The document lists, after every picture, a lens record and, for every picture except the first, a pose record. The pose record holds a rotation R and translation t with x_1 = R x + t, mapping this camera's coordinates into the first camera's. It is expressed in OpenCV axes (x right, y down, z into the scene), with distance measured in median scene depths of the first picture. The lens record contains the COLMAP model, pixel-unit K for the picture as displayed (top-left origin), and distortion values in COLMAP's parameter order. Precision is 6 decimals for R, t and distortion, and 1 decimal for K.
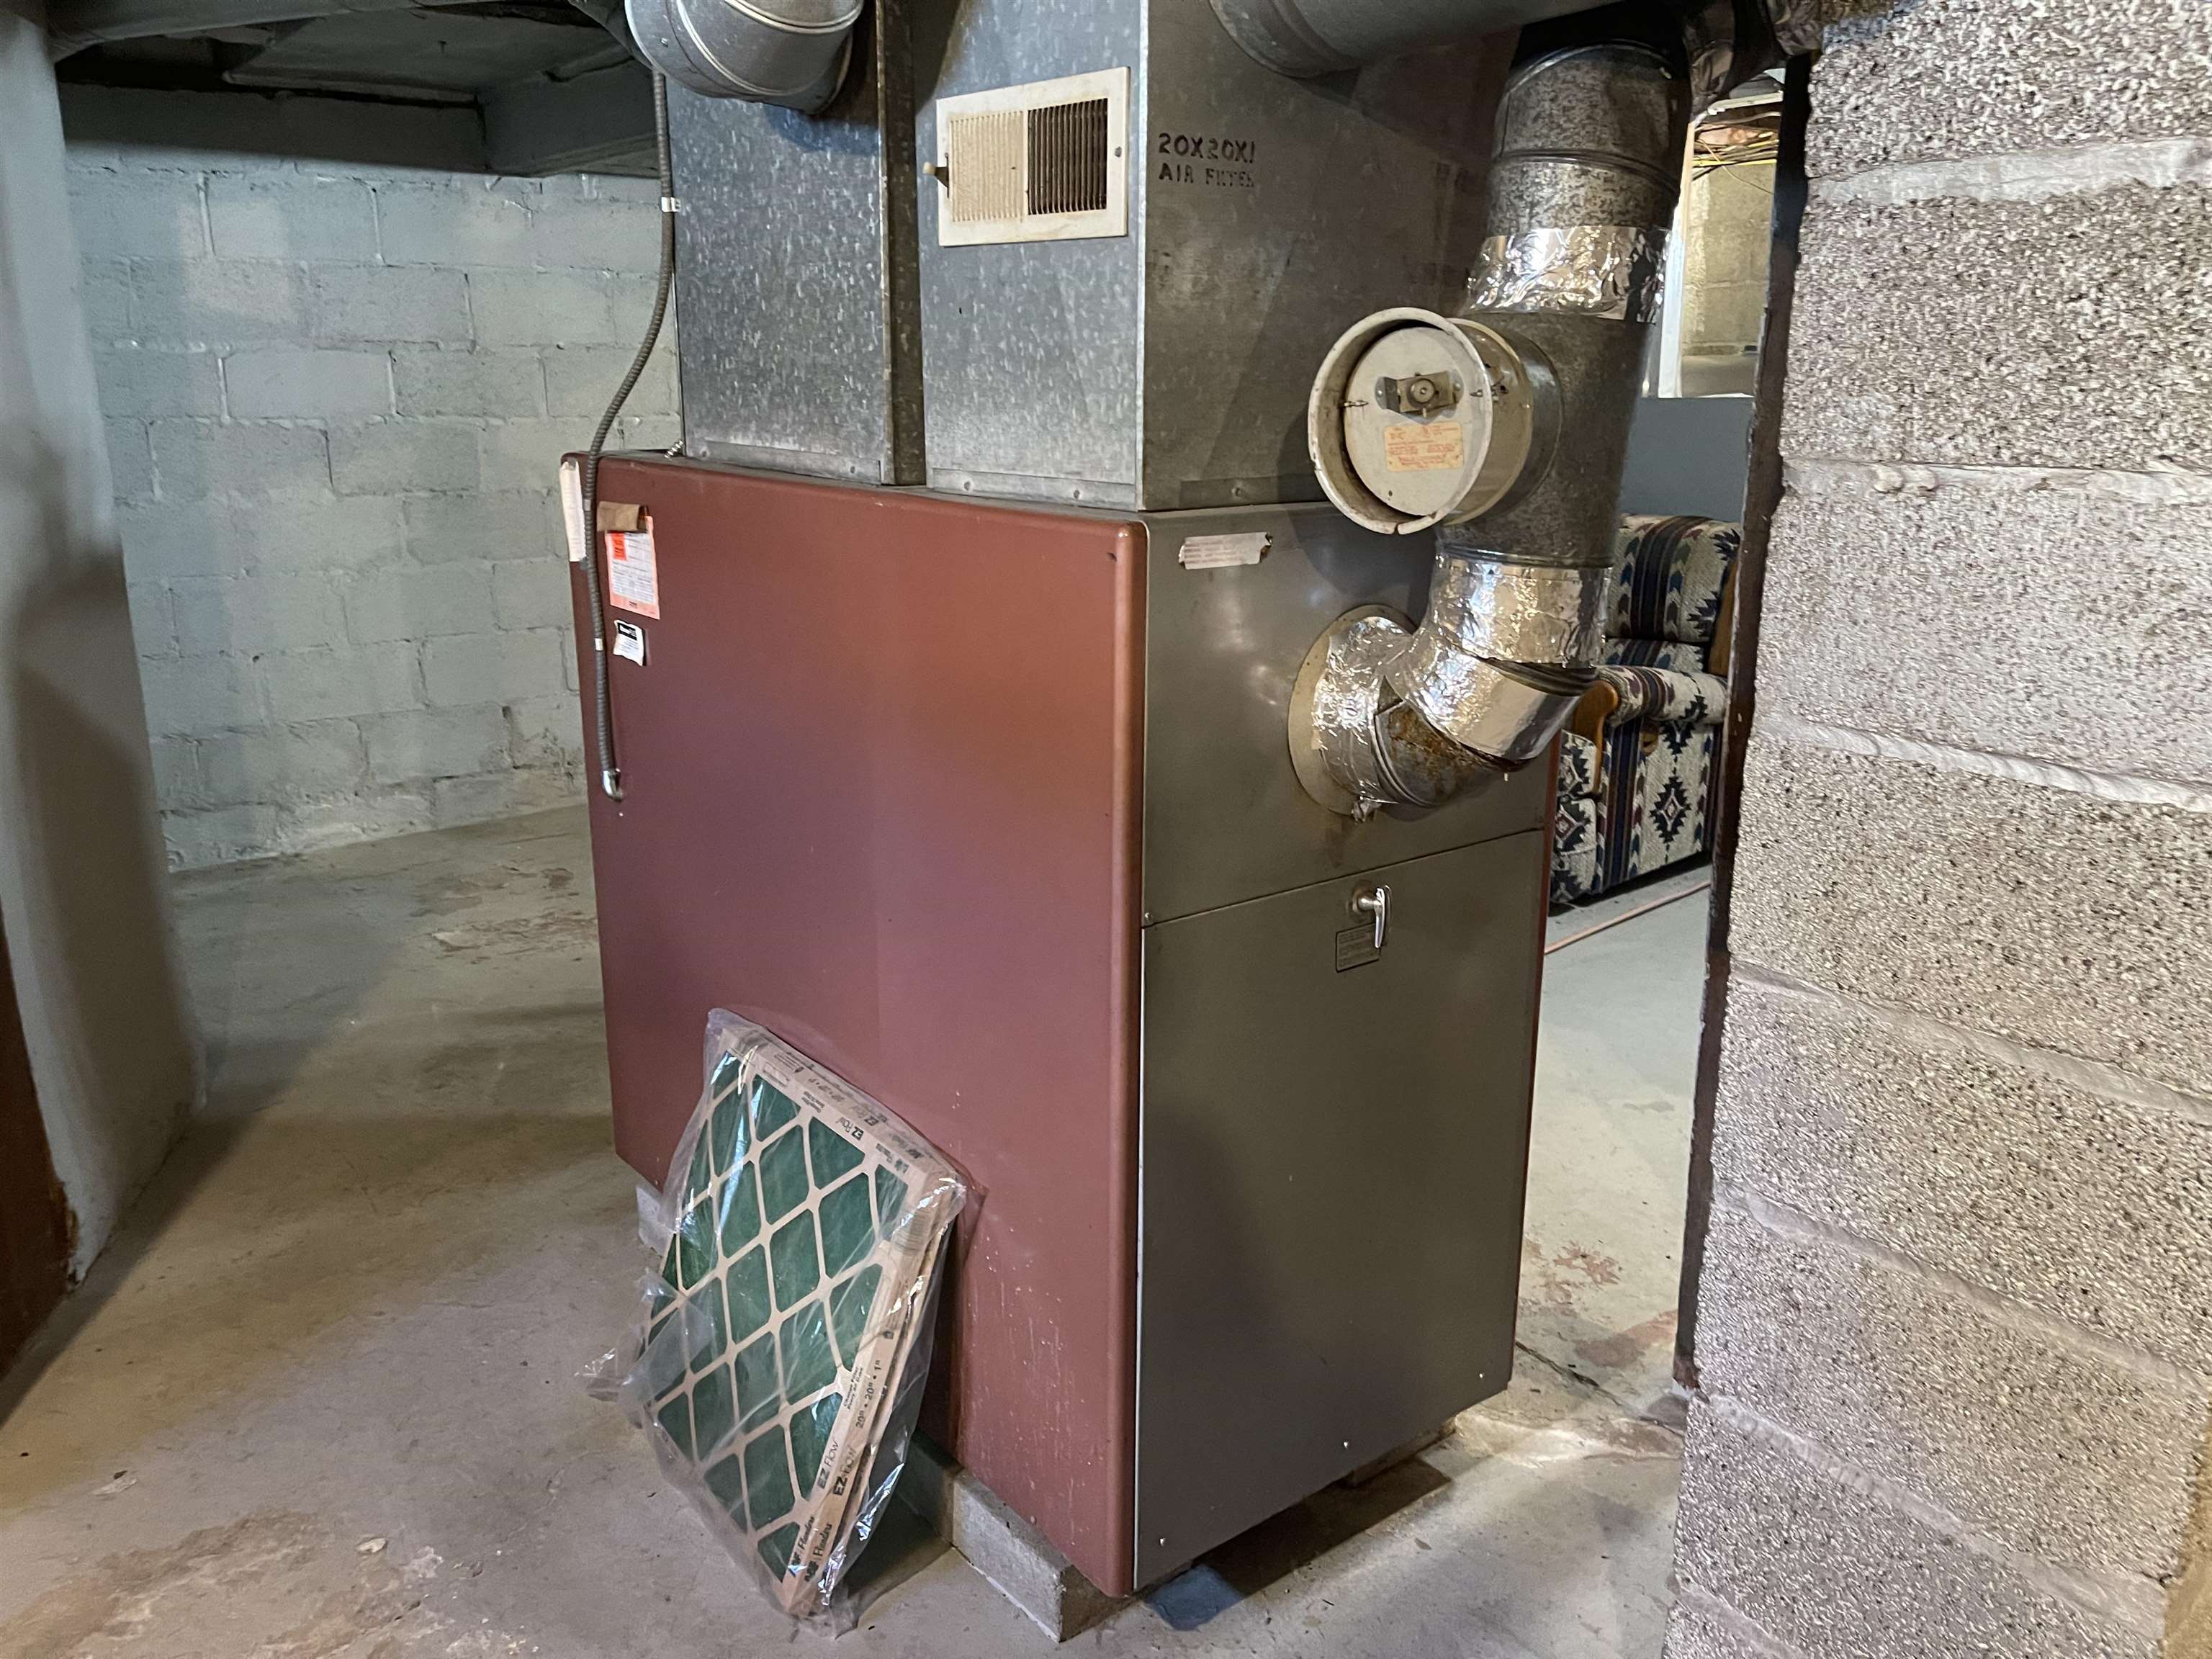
lens RADIAL K [[1687.9, 0, 1116.2], [0, 1687.9, 834.1], [0, 0, 1]] dist [0.060338, -0.079407]
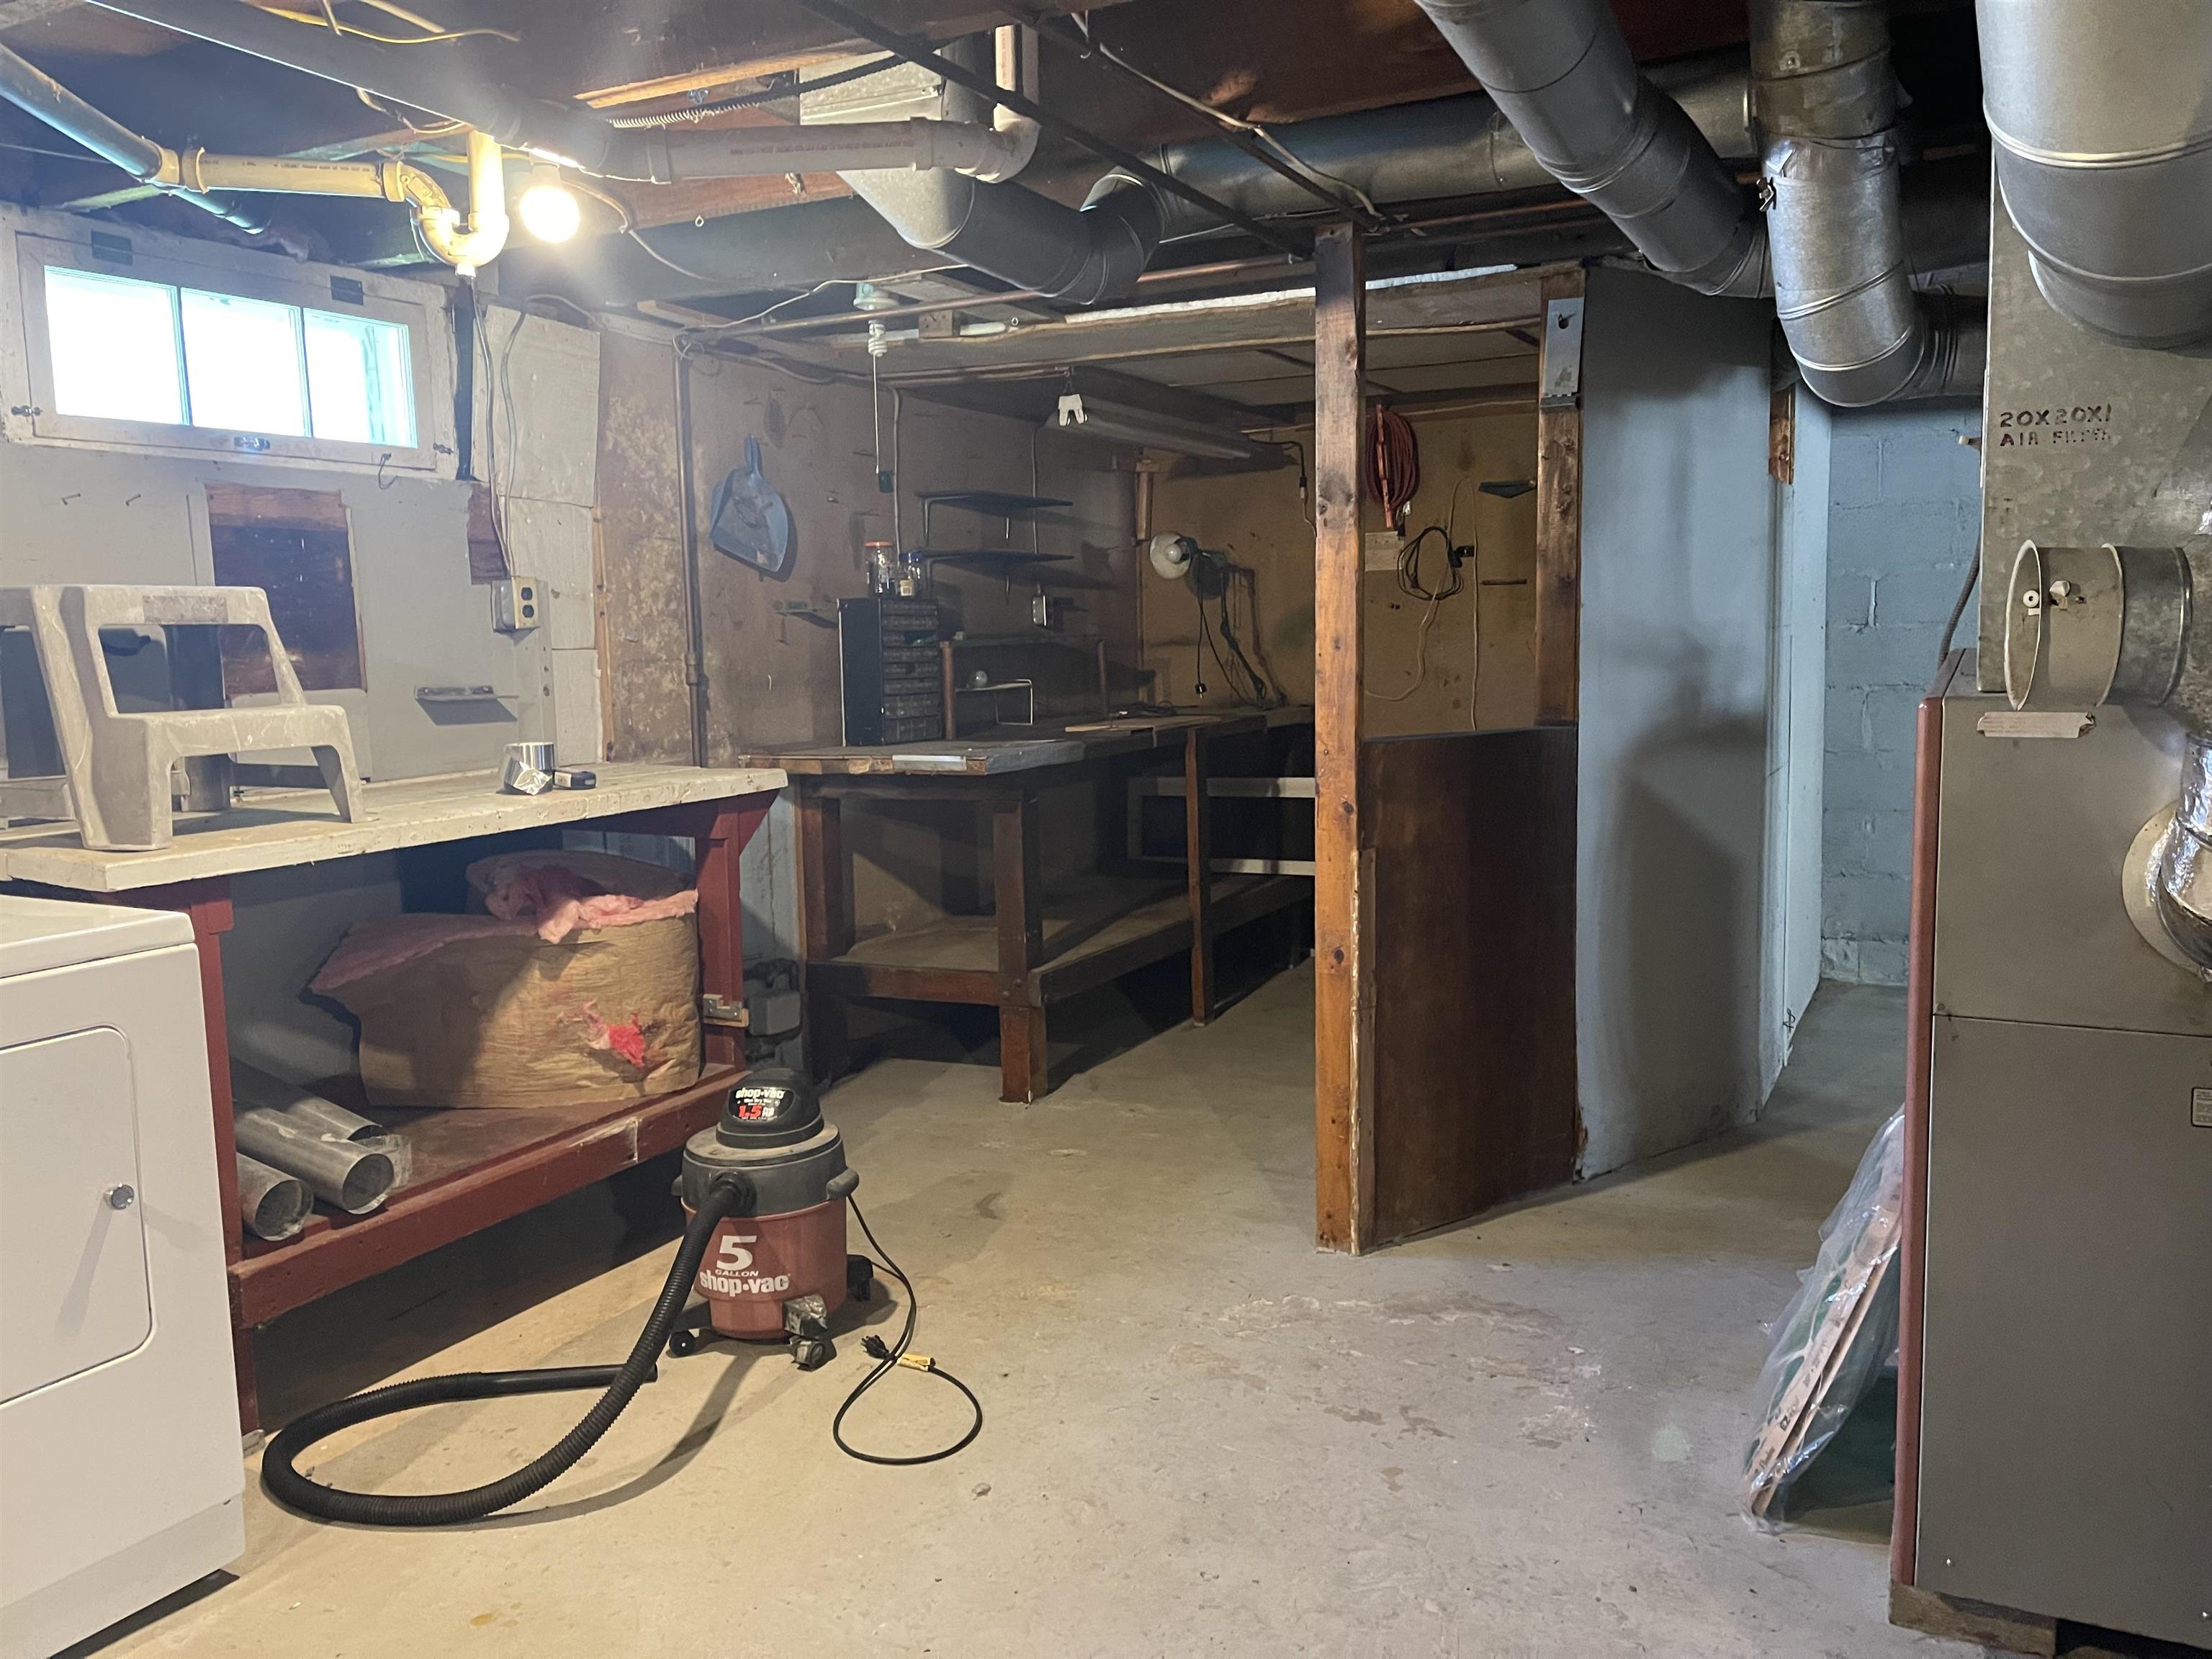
lens RADIAL K [[1687.9, 0, 1116.2], [0, 1687.9, 834.1], [0, 0, 1]] dist [0.060338, -0.079407]
pose [[0.401162, 0.110436, -0.909326, 0.752782], [-0.215361, 0.976250, 0.023554, 0.020495], [0.890331, 0.186384, 0.415418, -0.082655]]
